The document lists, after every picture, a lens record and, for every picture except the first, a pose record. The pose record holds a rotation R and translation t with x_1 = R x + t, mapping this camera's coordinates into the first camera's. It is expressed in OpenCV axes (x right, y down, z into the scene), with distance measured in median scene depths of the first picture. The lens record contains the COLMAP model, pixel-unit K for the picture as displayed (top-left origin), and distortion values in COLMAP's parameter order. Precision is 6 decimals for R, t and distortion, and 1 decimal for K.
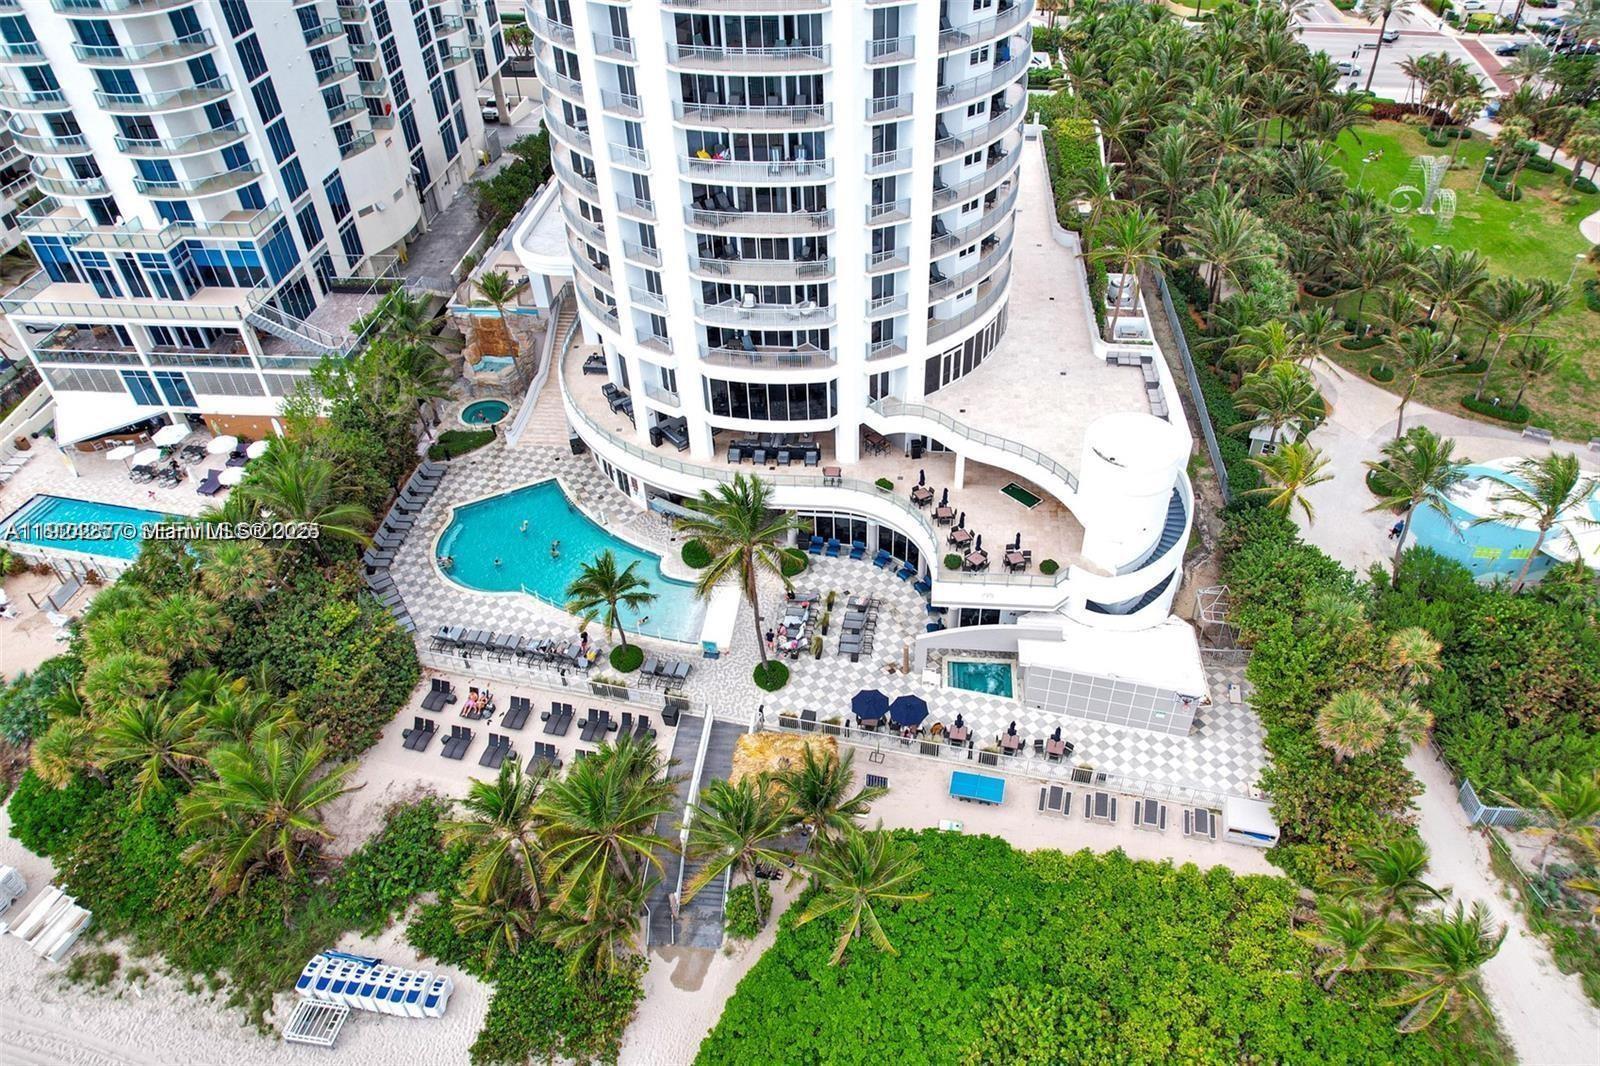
lens RADIAL K [[1133.8, 0, 854.5], [0, 1133.8, 518.3], [0, 0, 1]] dist [-0.064500, 0.064310]
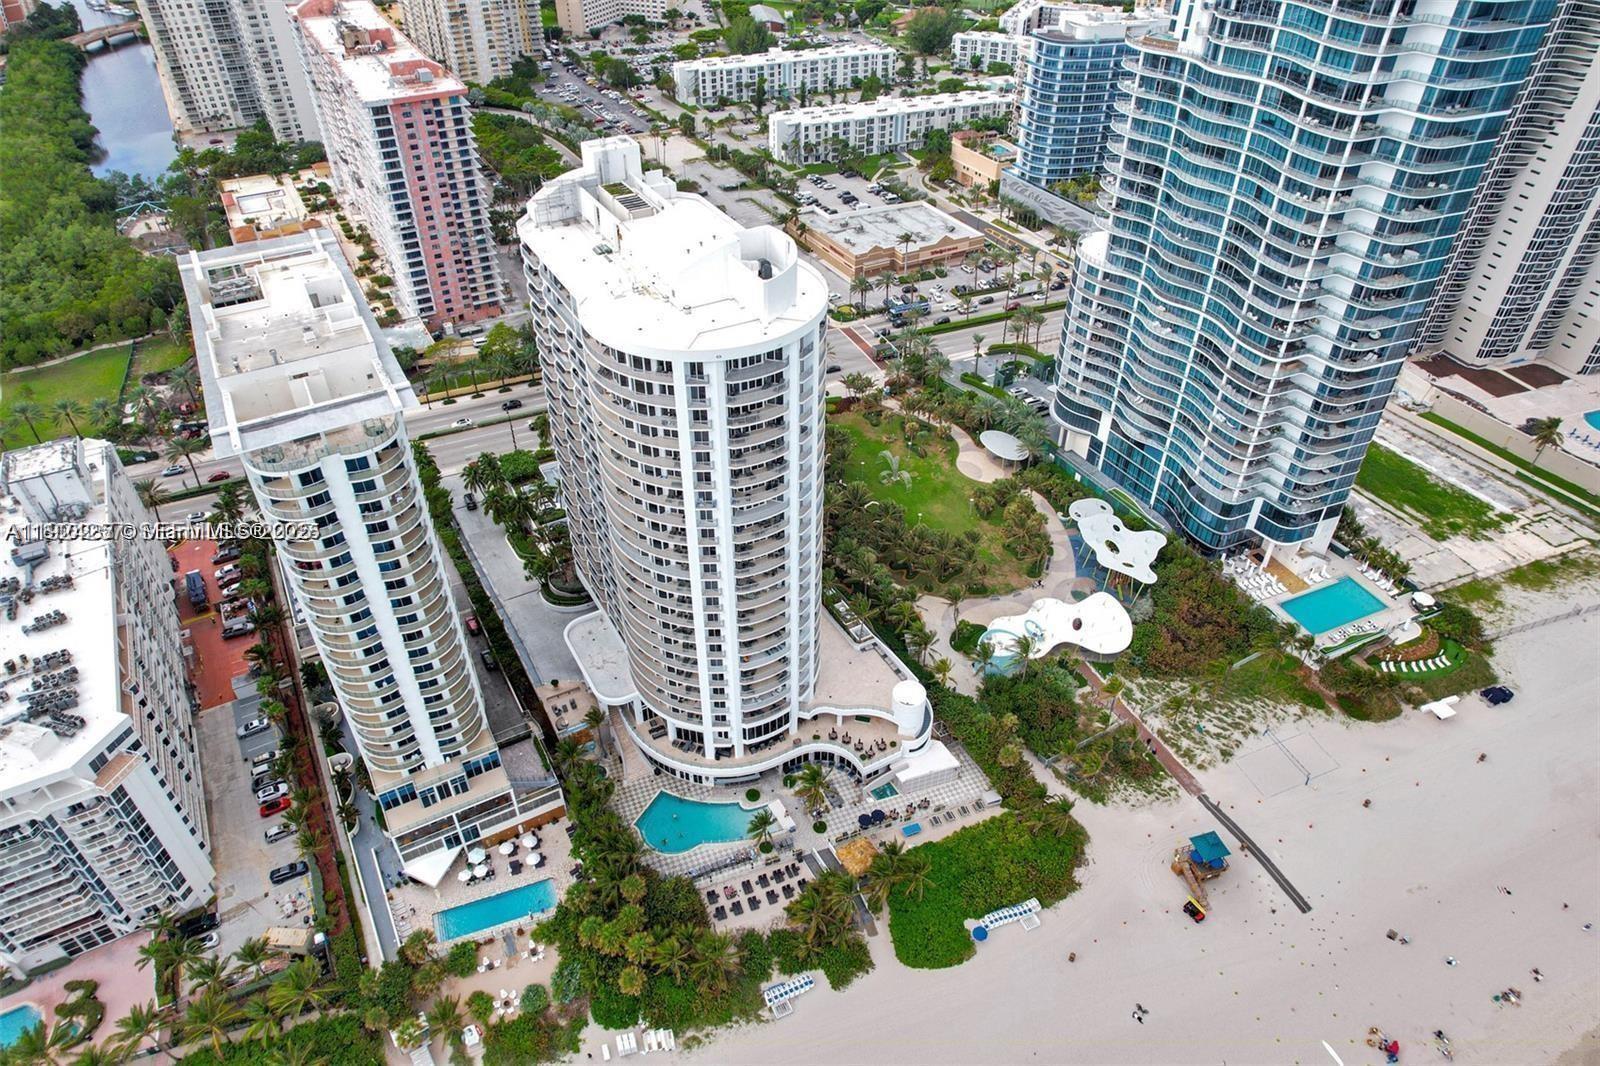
lens RADIAL K [[1016.7, 0, 826.0], [0, 1016.7, 537.5], [0, 0, 1]] dist [-0.078721, 0.072090]
pose [[0.828269, -0.341715, 0.444073, -0.822375], [0.341707, 0.936133, 0.083017, -0.639327], [-0.444080, 0.082982, 0.892136, -1.082328]]
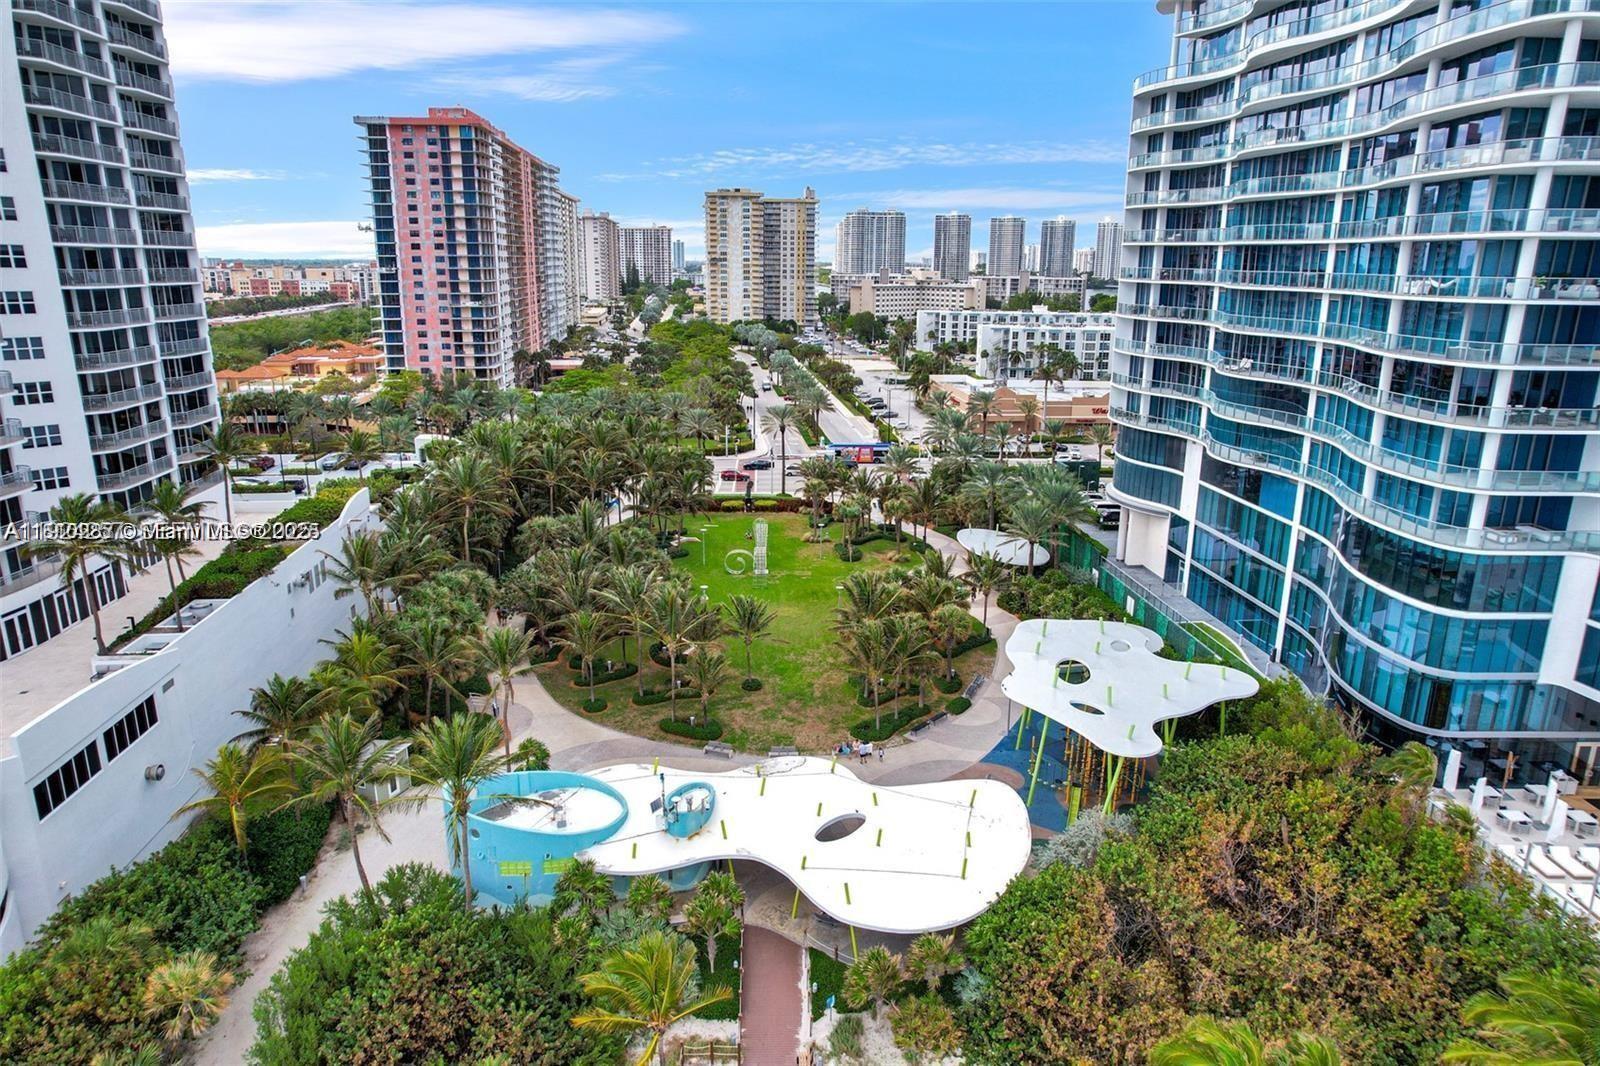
lens RADIAL K [[1025.4, 0, 810.8], [0, 1025.4, 535.9], [0, 0, 1]] dist [-0.051749, 0.035900]
pose [[0.985218, -0.035782, 0.167529, 0.682945], [0.099574, 0.915388, -0.390063, 0.125228], [-0.139397, 0.400978, 0.905420, 0.192632]]
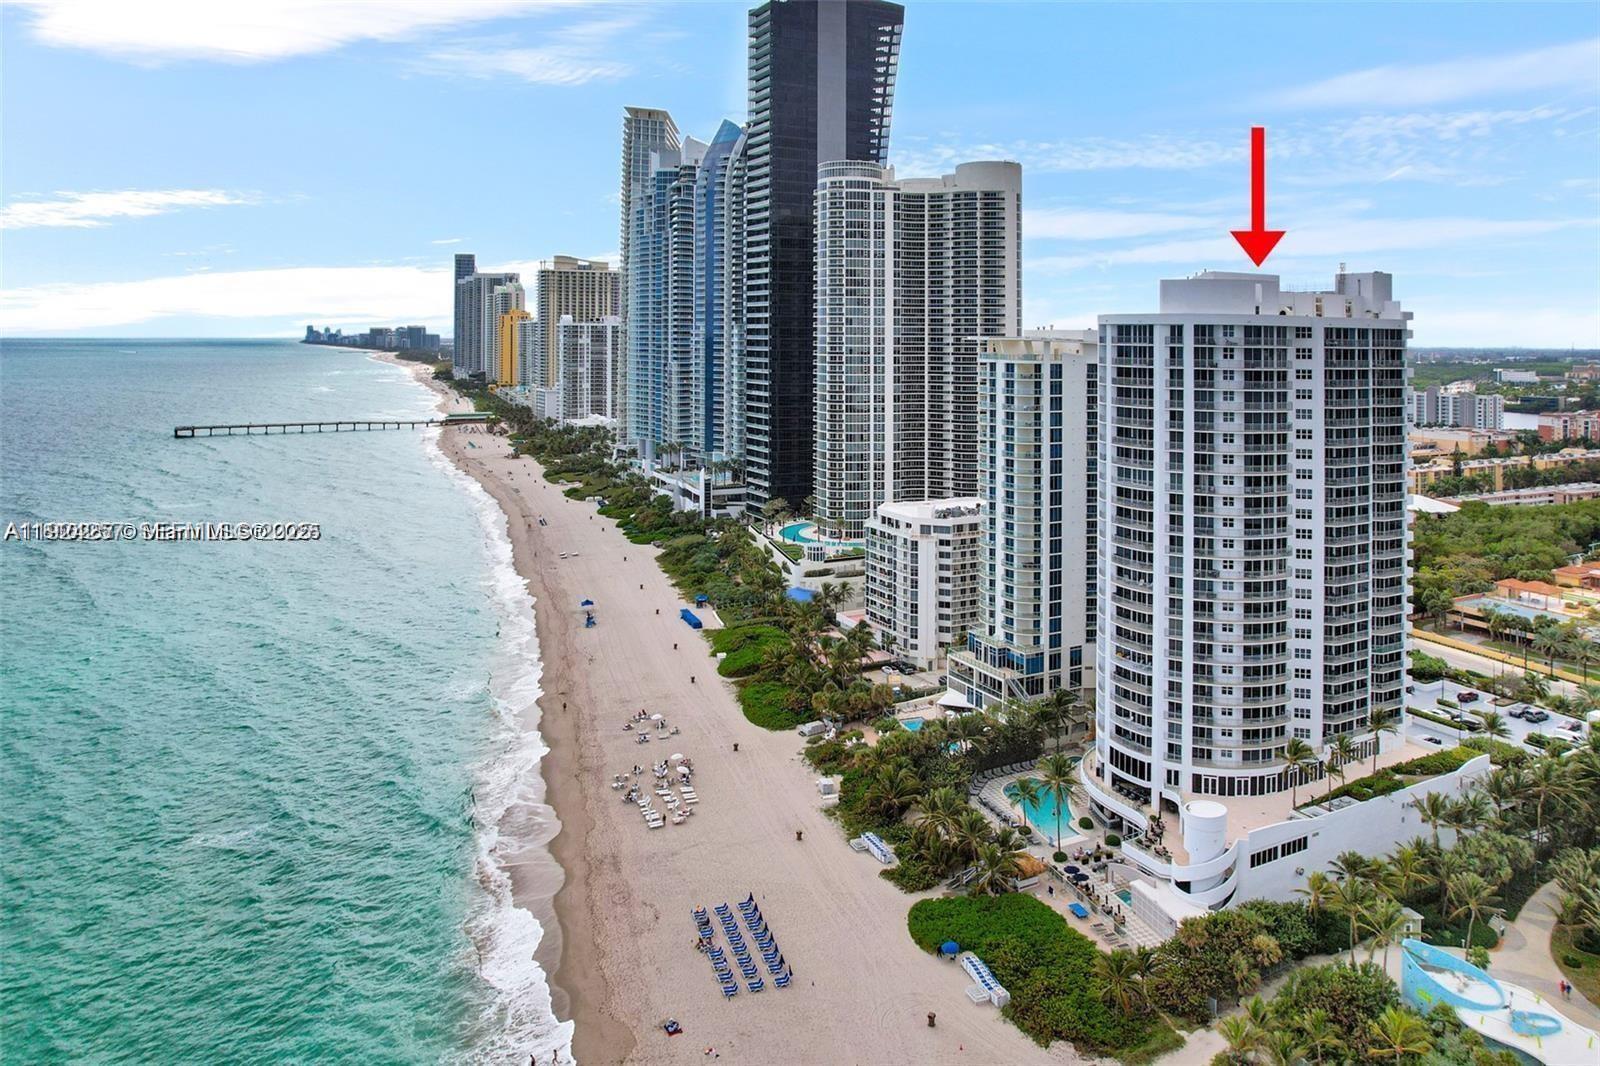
lens RADIAL K [[1055.2, 0, 795.9], [0, 1055.2, 342.0], [0, 0, 1]] dist [-0.053887, 0.002802]
pose [[0.520274, 0.018096, -0.853808, 1.385243], [-0.550230, 0.771706, -0.318931, 0.285291], [0.653117, 0.635722, 0.411456, -0.886985]]
